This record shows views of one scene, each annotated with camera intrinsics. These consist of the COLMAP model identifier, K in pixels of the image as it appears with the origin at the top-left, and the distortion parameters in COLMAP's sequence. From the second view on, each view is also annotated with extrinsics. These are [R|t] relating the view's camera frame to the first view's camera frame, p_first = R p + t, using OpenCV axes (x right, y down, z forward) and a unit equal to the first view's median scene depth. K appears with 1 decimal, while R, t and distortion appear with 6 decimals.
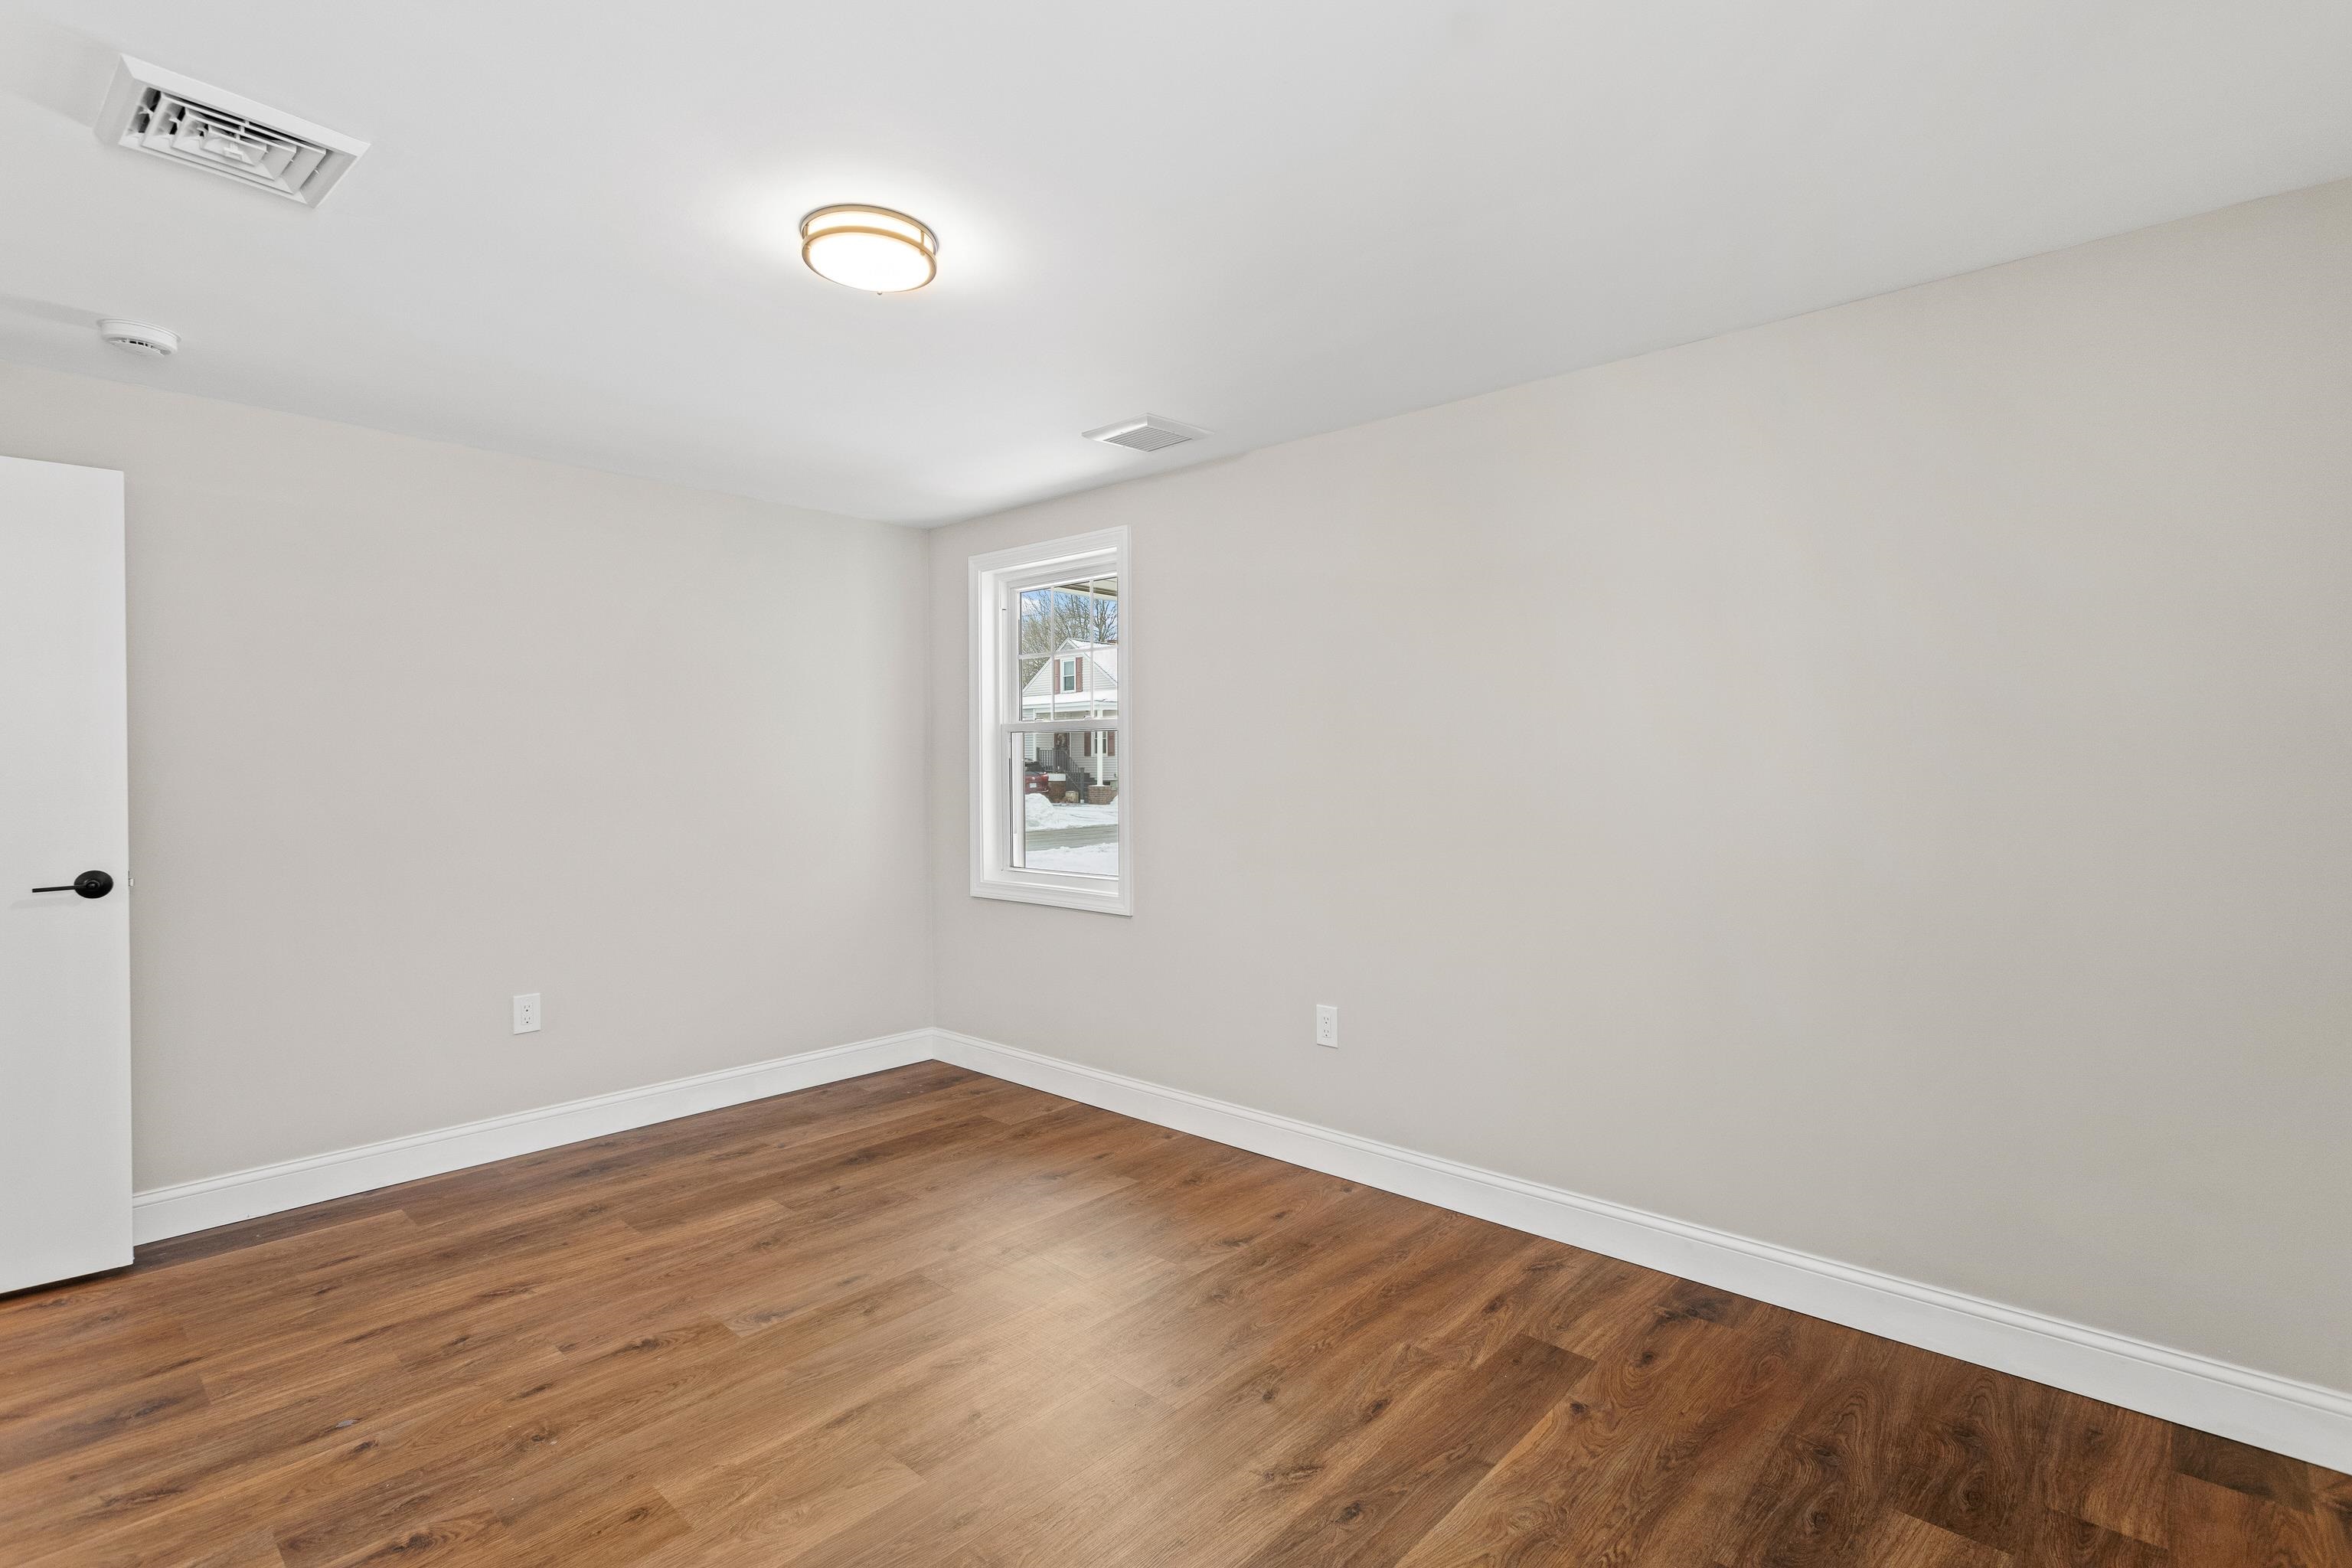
lens RADIAL K [[1103.0, 0, 1185.6], [0, 1103.0, 783.8], [0, 0, 1]] dist [-0.000878, 0.000317]
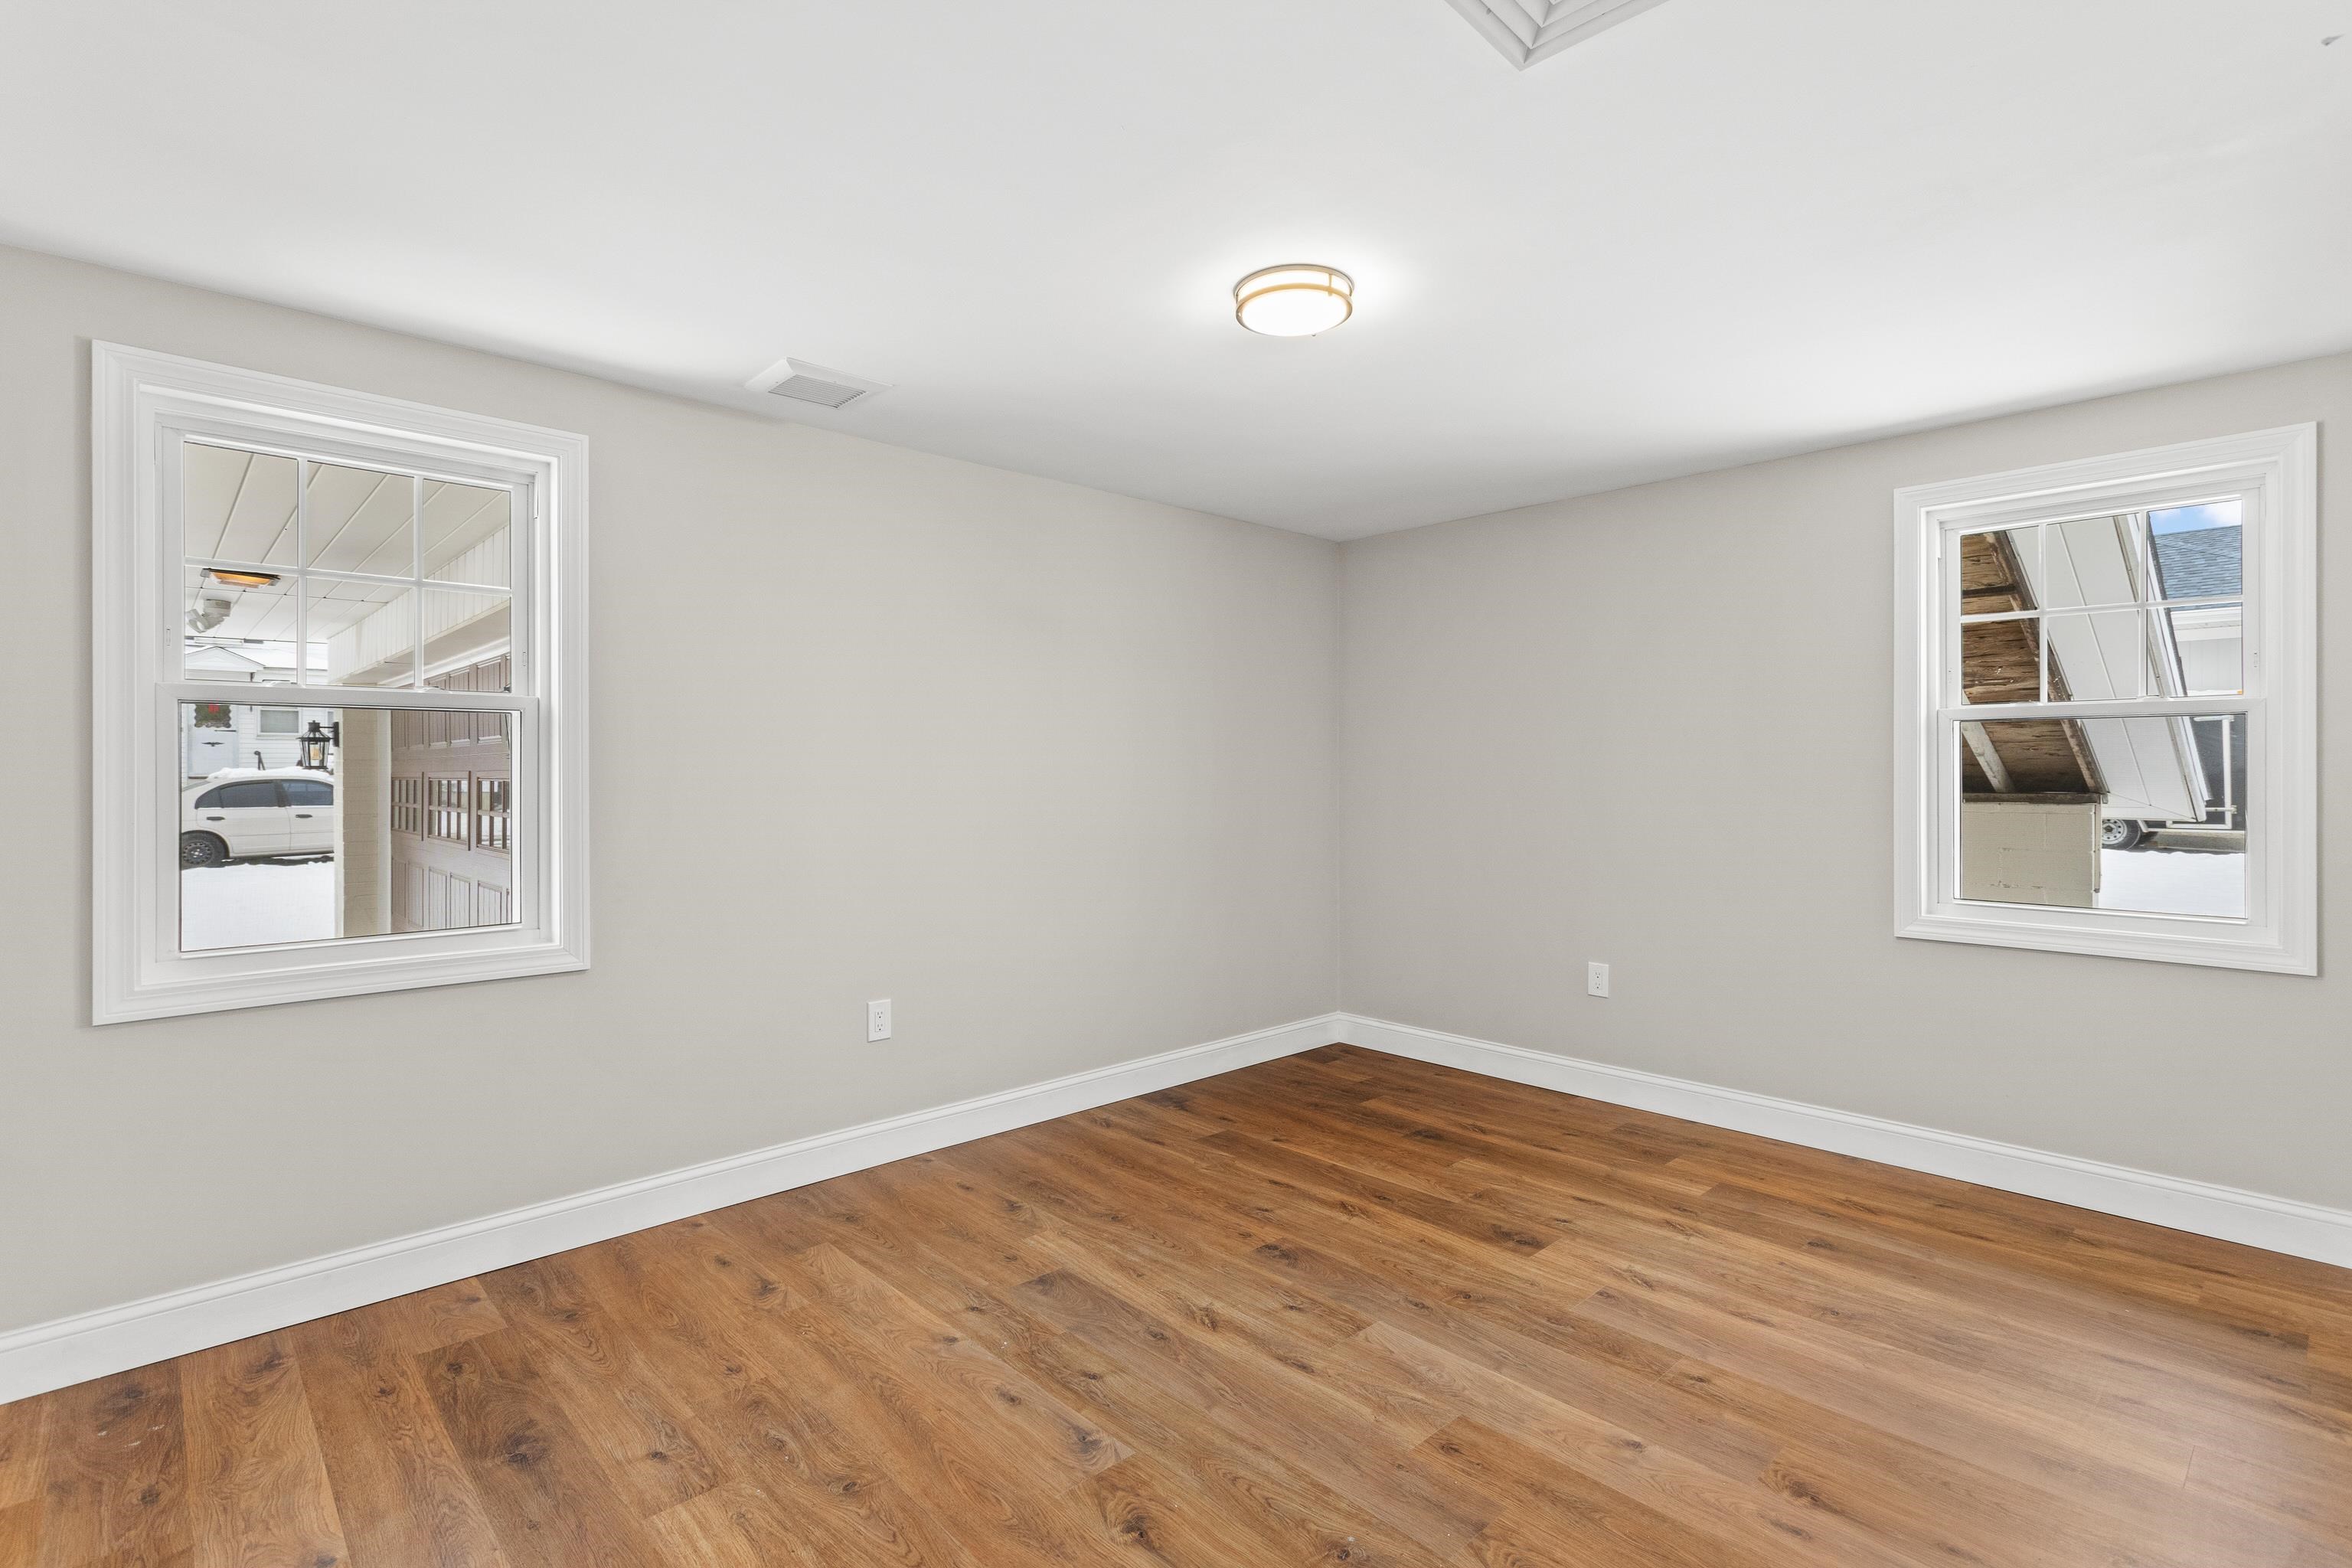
lens RADIAL K [[1112.1, 0, 1186.7], [0, 1112.1, 779.1], [0, 0, 1]] dist [-0.002749, 0.000200]
pose [[0.077827, -0.006976, 0.996942, -1.100996], [0.015851, 0.999858, 0.005759, -0.006908], [-0.996841, 0.015355, 0.077927, 0.796863]]
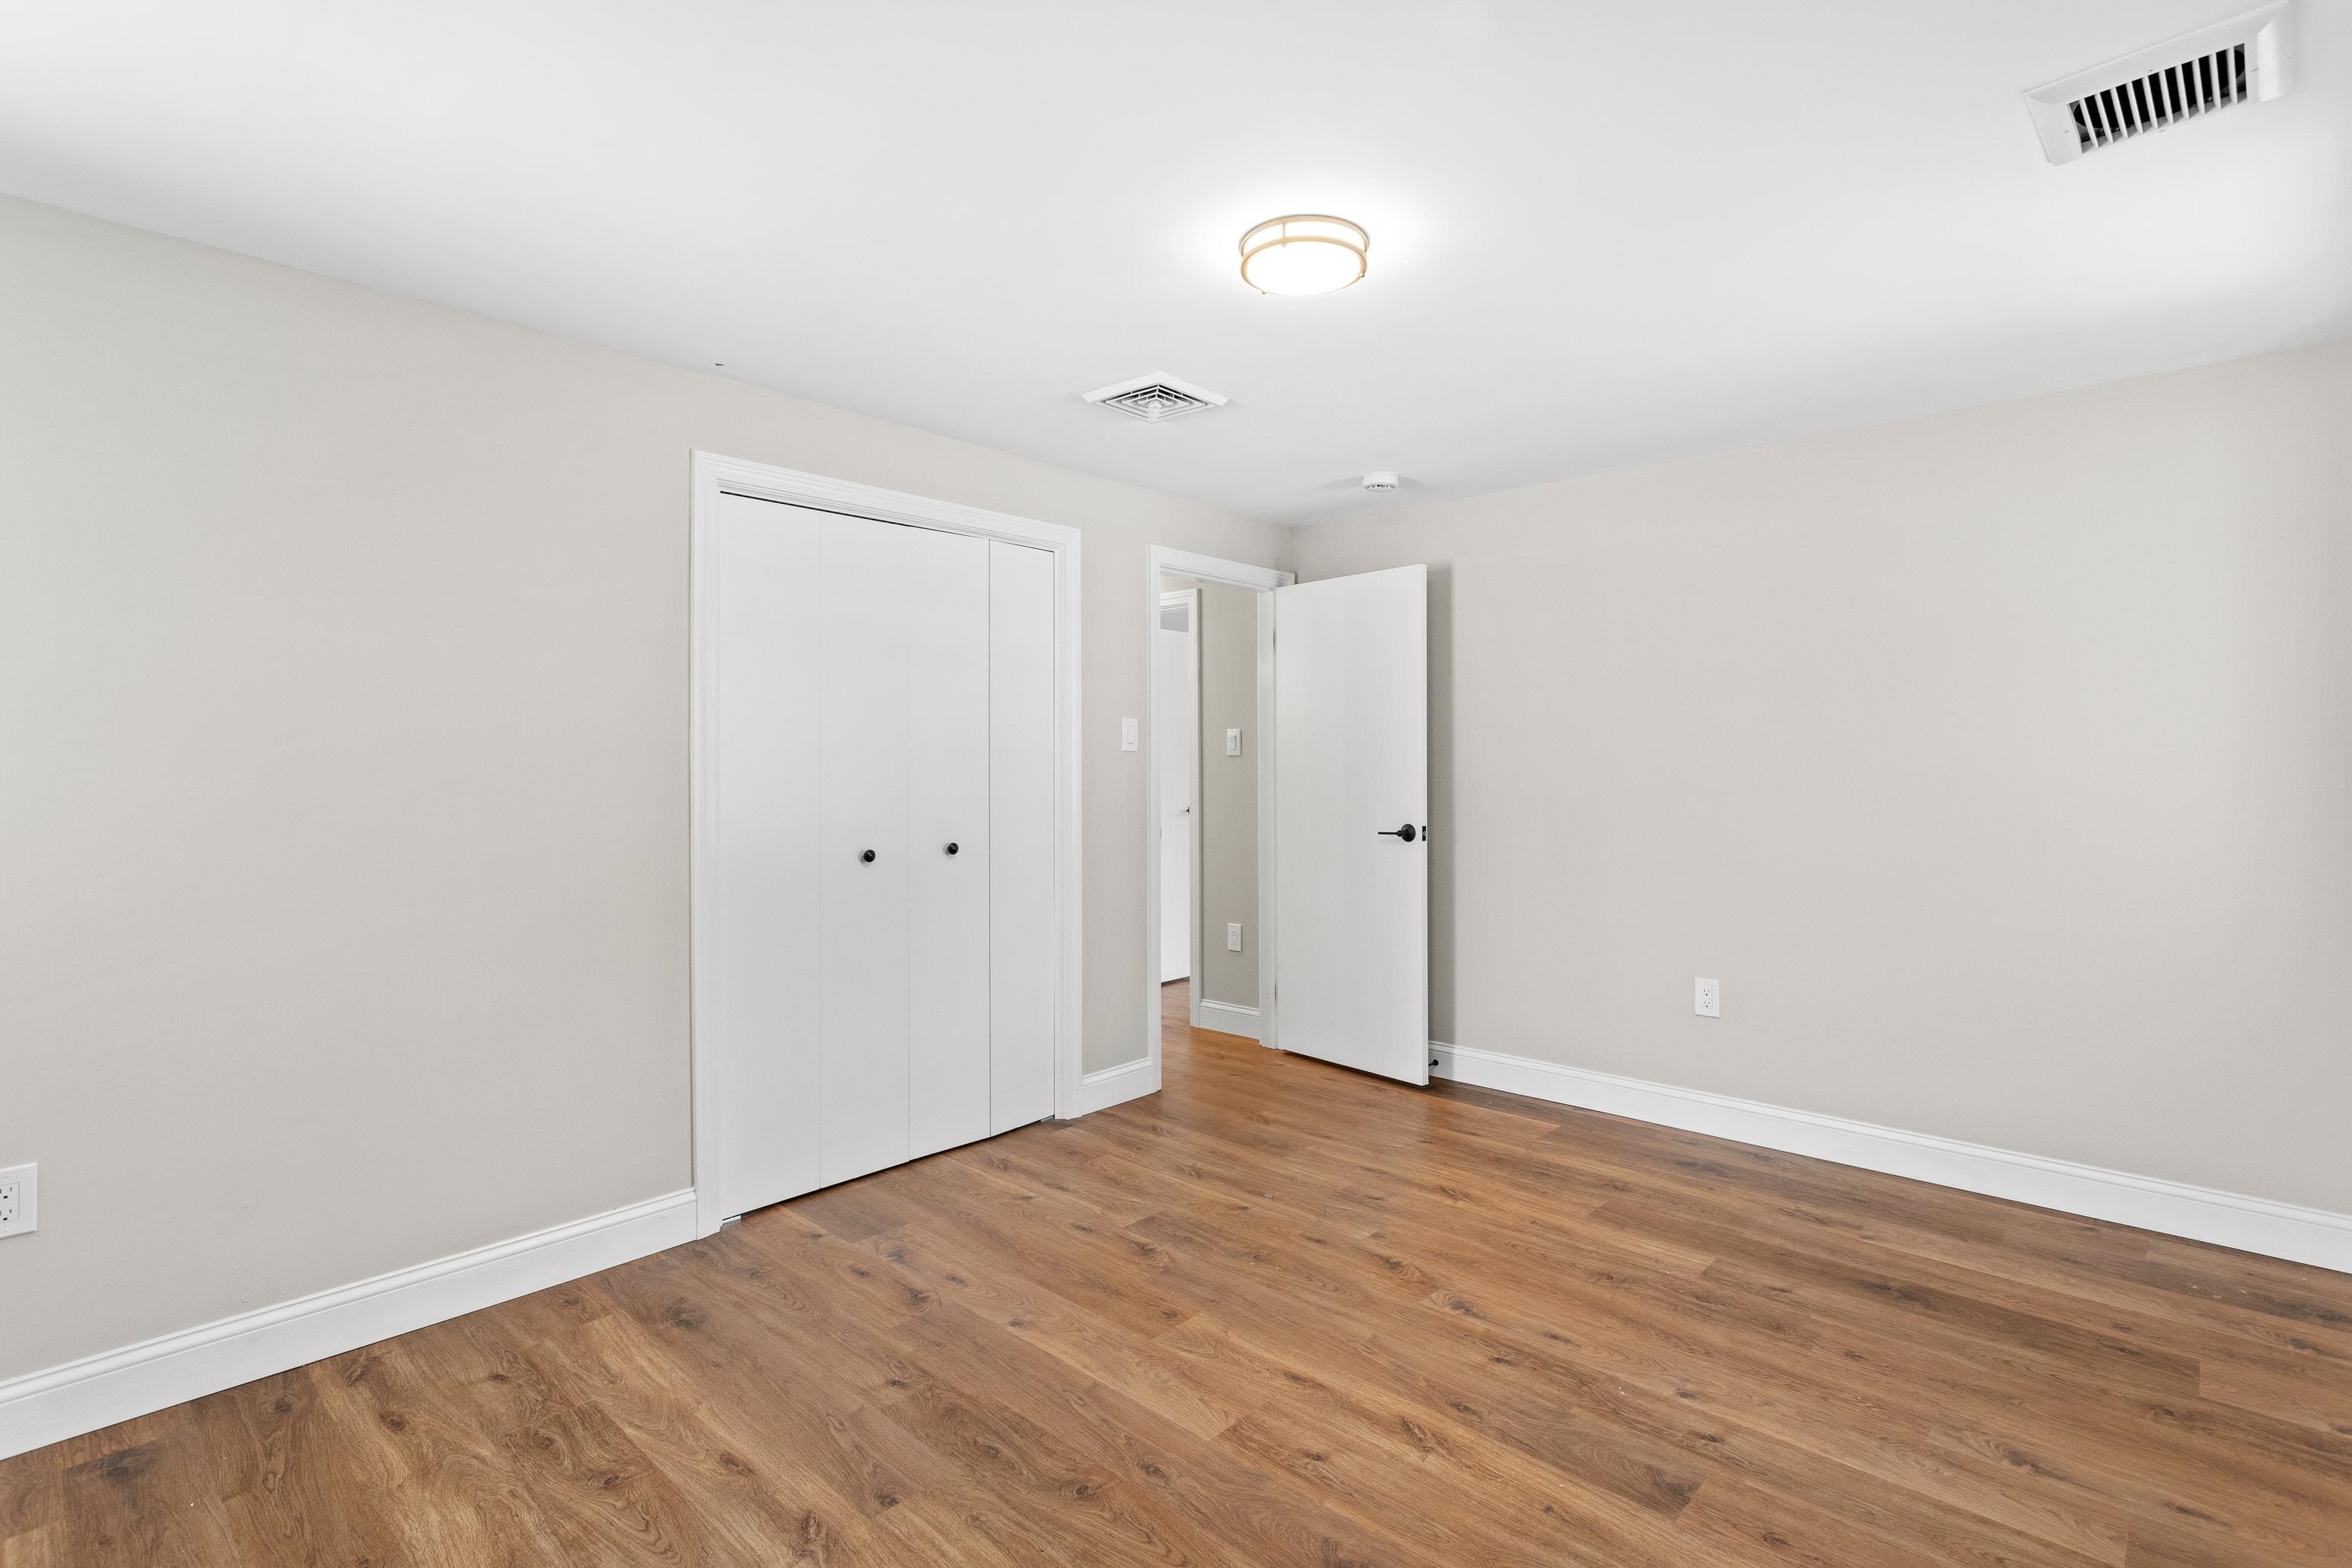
lens RADIAL K [[1112.1, 0, 1186.7], [0, 1112.1, 779.1], [0, 0, 1]] dist [-0.002749, 0.000200]
pose [[-0.011447, 0.019519, -0.999744, 0.579109], [-0.011953, 0.999735, 0.019655, -0.011713], [0.999863, 0.012174, -0.011210, 0.703805]]
